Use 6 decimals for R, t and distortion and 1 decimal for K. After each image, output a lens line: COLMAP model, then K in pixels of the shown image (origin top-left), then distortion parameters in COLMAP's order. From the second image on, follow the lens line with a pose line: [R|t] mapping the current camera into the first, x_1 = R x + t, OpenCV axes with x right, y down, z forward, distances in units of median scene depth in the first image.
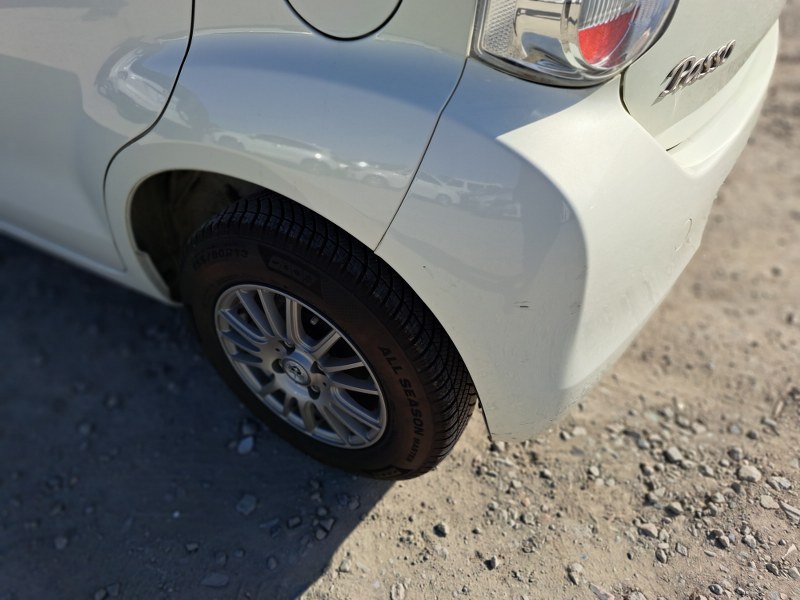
lens RADIAL K [[583.3, 0, 400.0], [0, 583.3, 300.0], [0, 0, 1]] dist [0.077071, -0.082083]
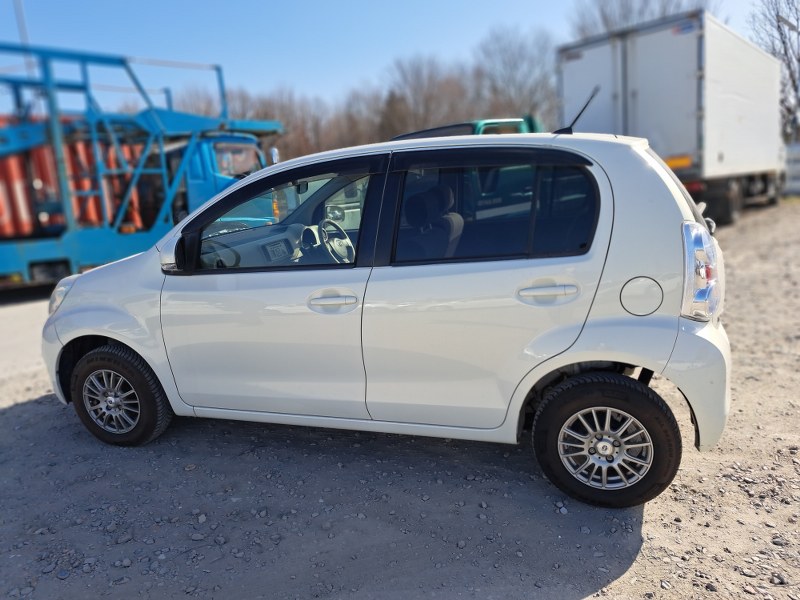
lens RADIAL K [[583.3, 0, 400.0], [0, 583.3, 300.0], [0, 0, 1]] dist [0.077071, -0.082083]
pose [[0.972572, -0.077495, 0.219313, -1.288787], [0.172006, 0.874327, -0.453835, 0.477227], [-0.156582, 0.479111, 0.863675, -1.071652]]
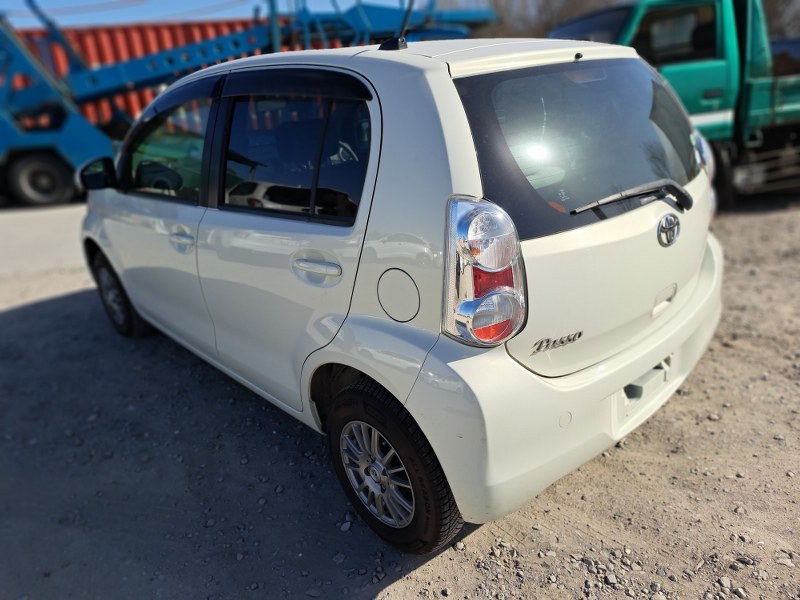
lens RADIAL K [[583.3, 0, 400.0], [0, 583.3, 300.0], [0, 0, 1]] dist [0.077071, -0.082083]
pose [[0.956813, 0.064540, -0.283451, 0.348063], [-0.151954, 0.942271, -0.298387, 0.130902], [0.247830, 0.328572, 0.911384, -0.758834]]
